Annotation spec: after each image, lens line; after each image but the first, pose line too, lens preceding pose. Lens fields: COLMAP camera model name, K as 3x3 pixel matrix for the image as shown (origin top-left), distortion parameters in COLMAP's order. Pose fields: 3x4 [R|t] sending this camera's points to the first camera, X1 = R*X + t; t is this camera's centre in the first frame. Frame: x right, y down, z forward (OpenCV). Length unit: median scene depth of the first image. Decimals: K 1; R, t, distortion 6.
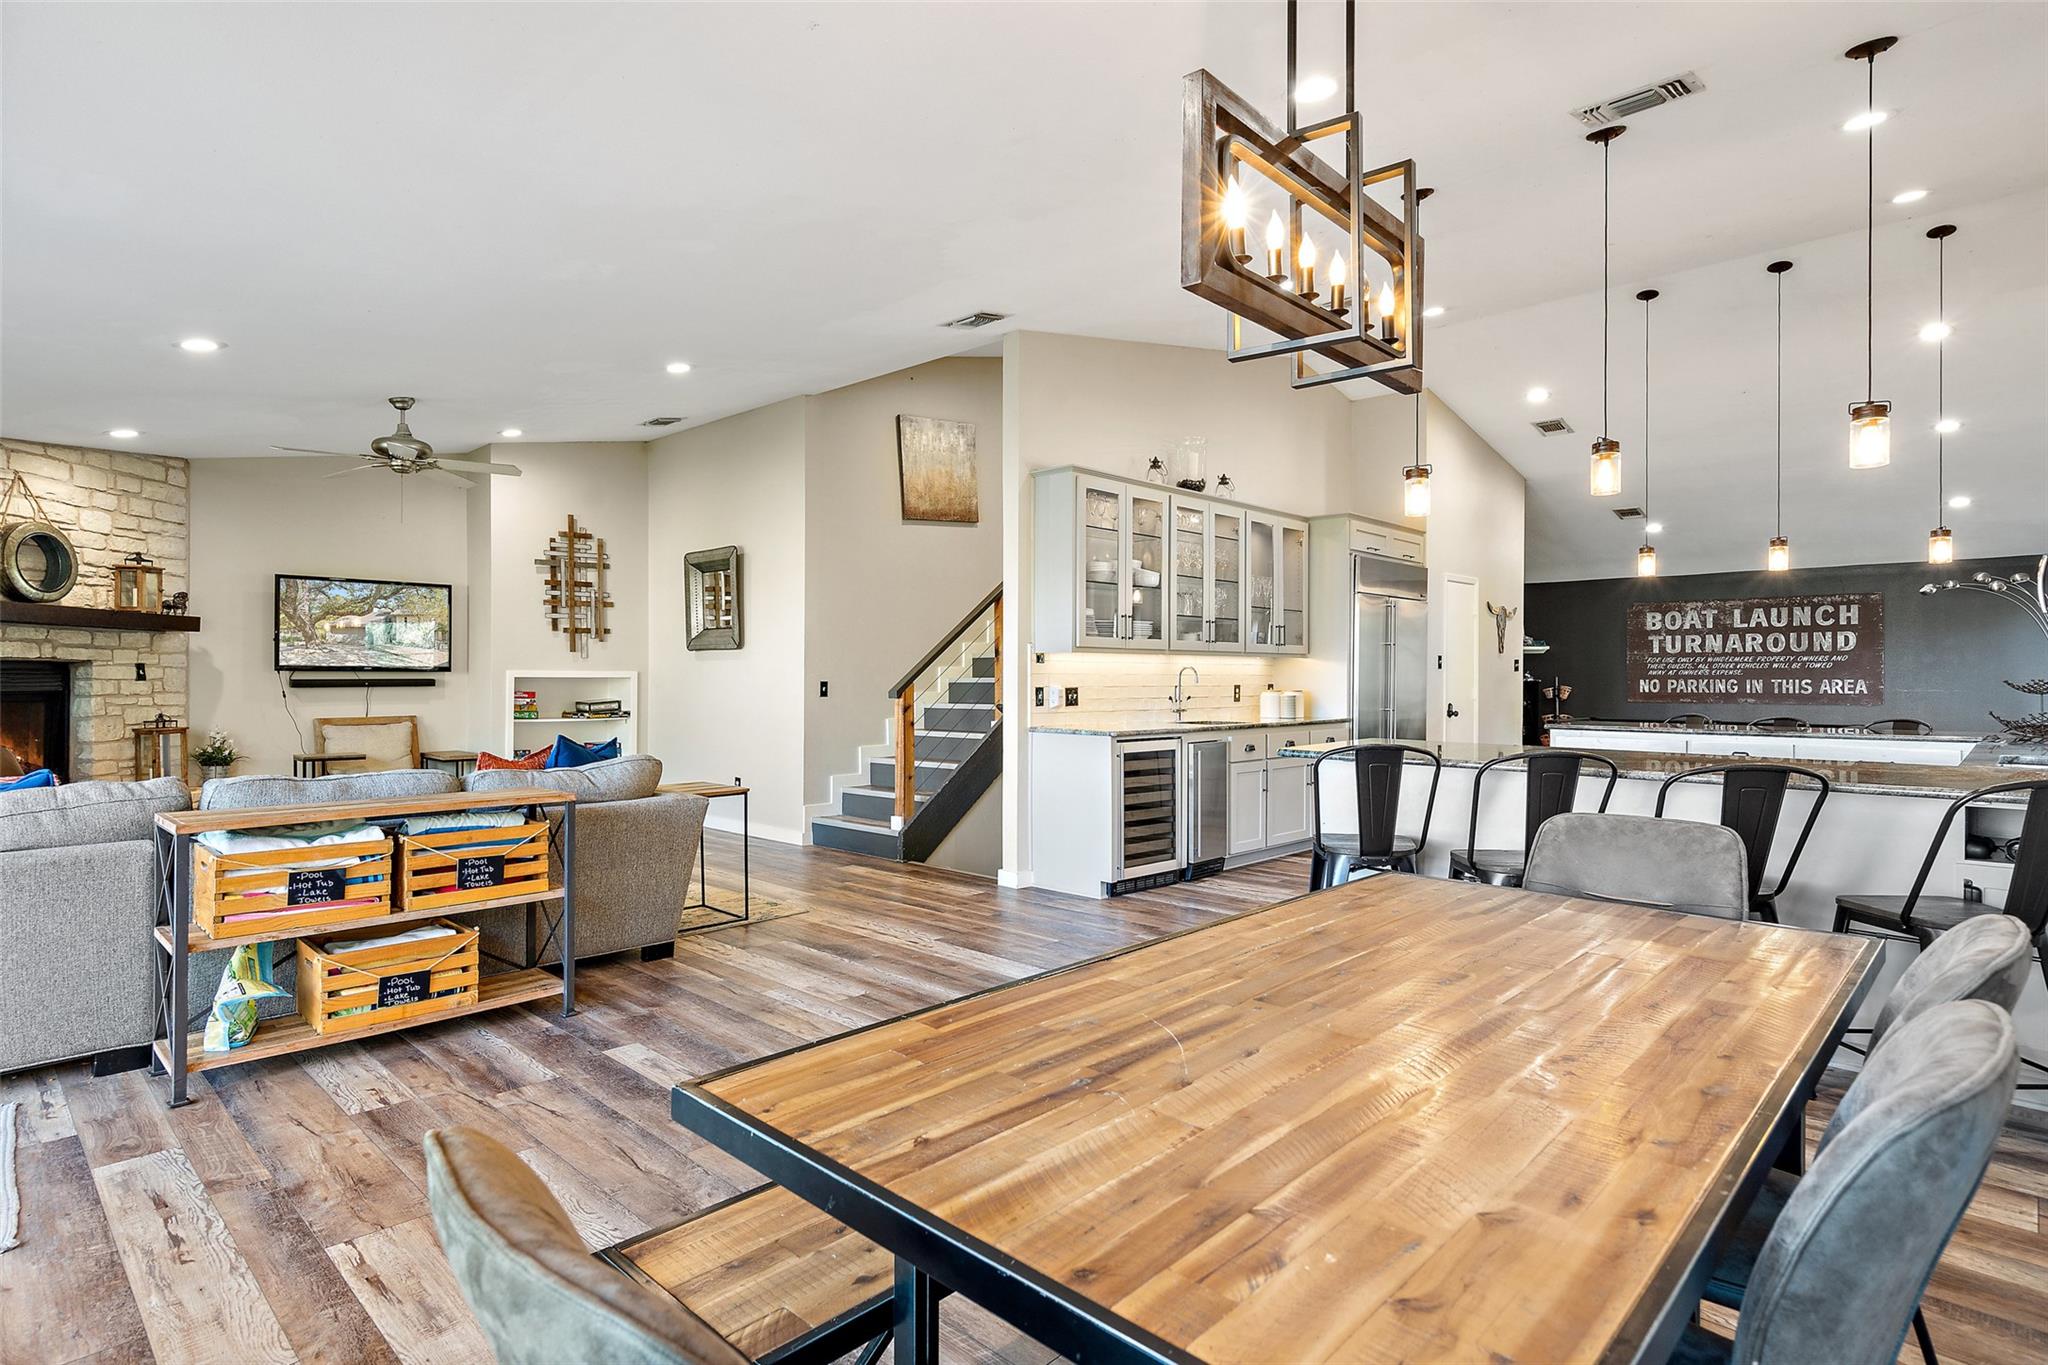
lens RADIAL K [[1058.5, 0, 1021.7], [0, 1058.5, 670.7], [0, 0, 1]] dist [0.008393, -0.000881]
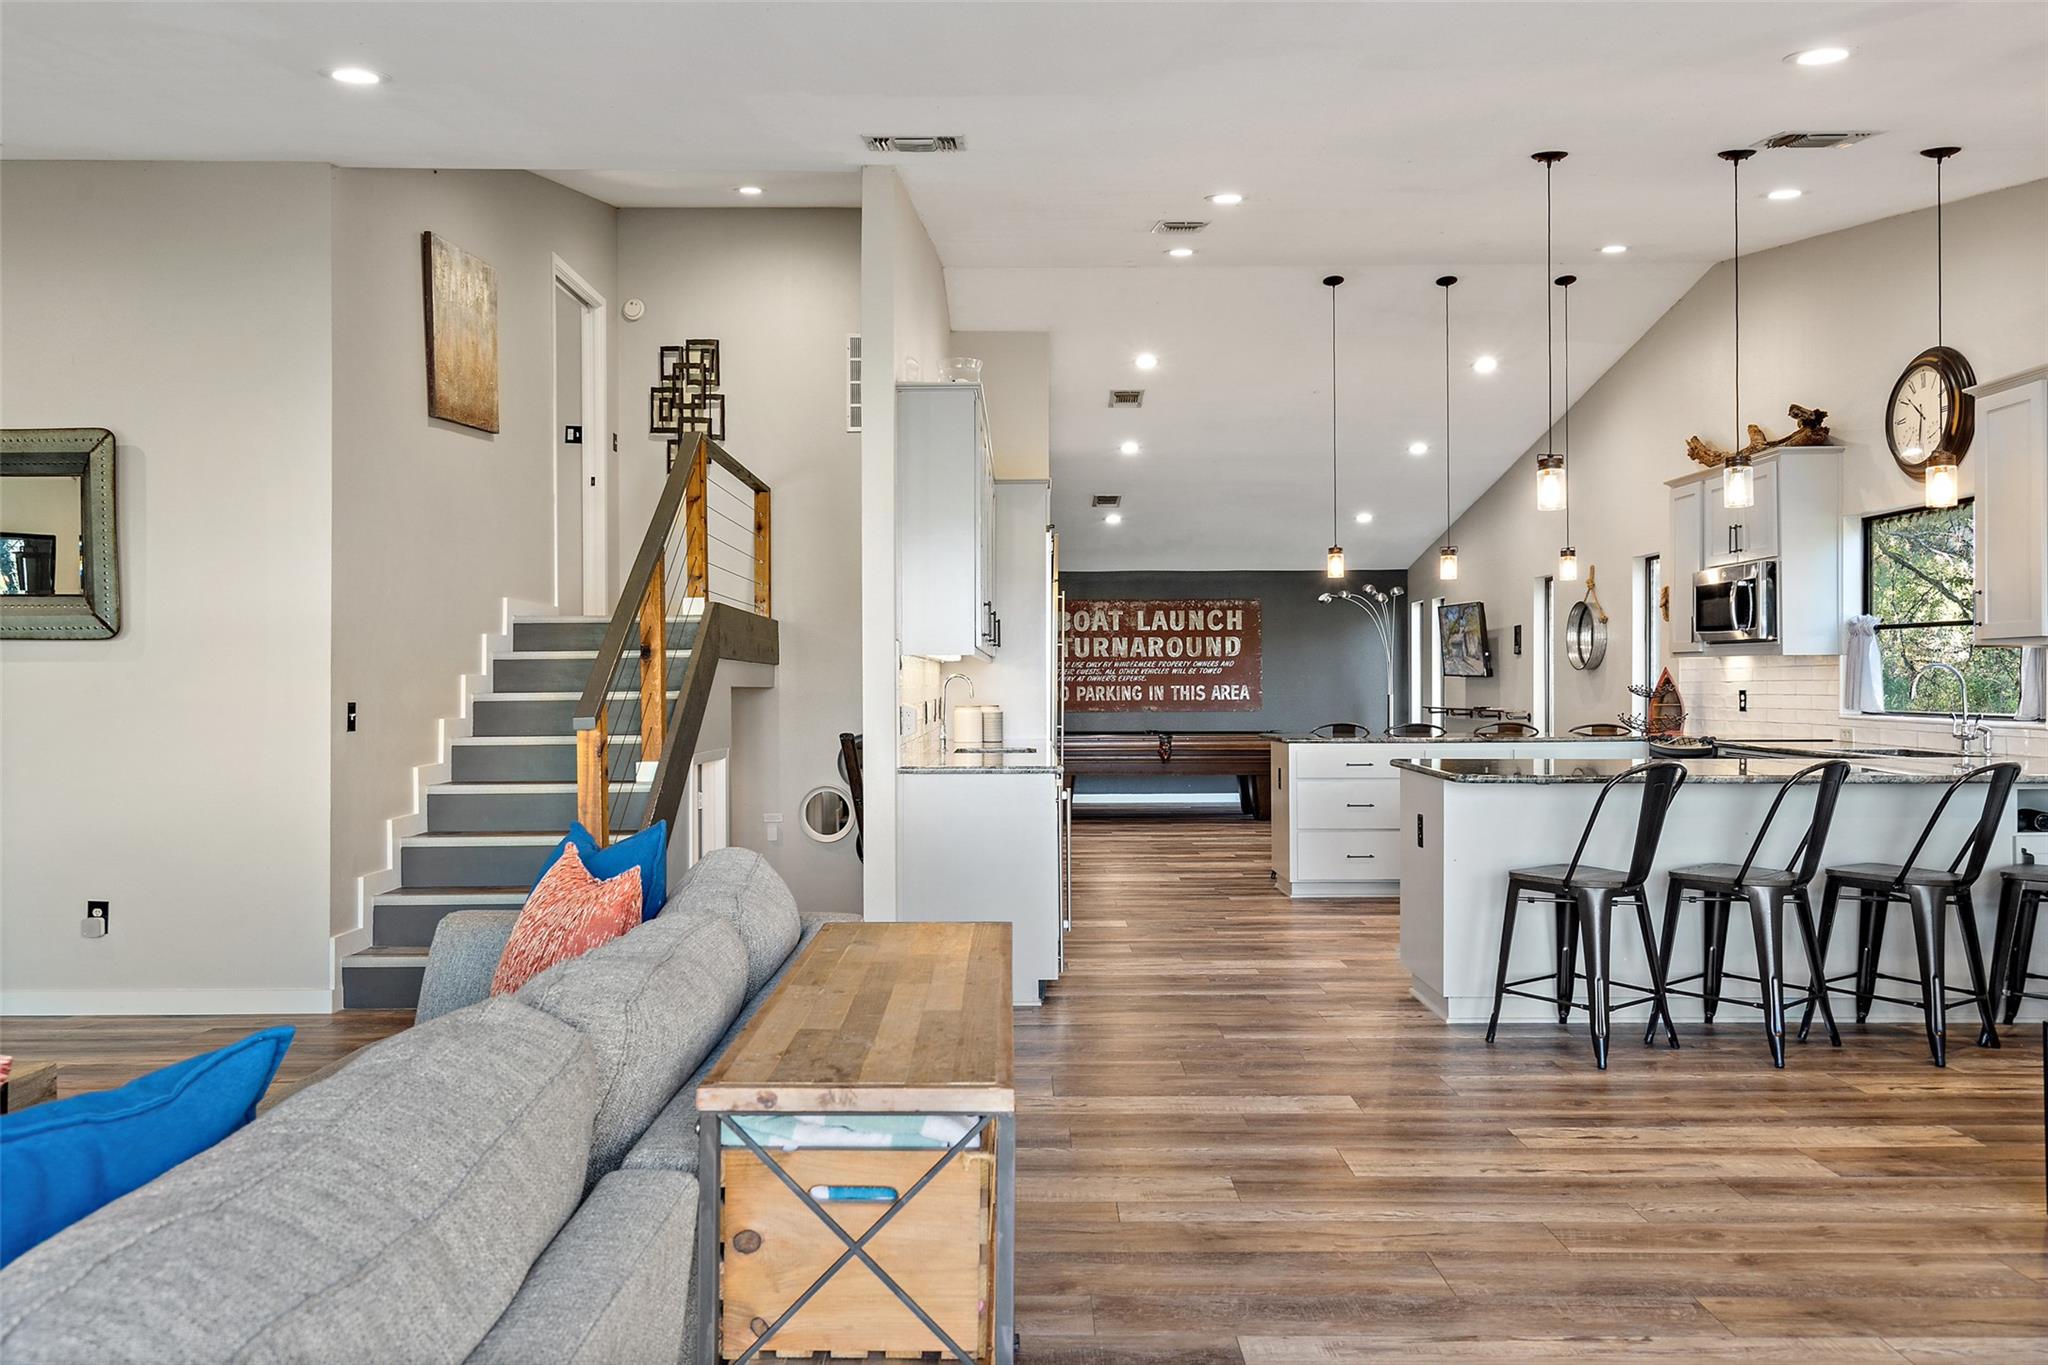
lens RADIAL K [[1455.3, 0, 1030.7], [0, 1455.3, 637.6], [0, 0, 1]] dist [0.021252, 0.001932]
pose [[0.716953, 0.015989, 0.696938, -0.424135], [0.002383, 0.999675, -0.025387, -0.002901], [-0.697117, 0.019862, 0.716682, 0.213369]]
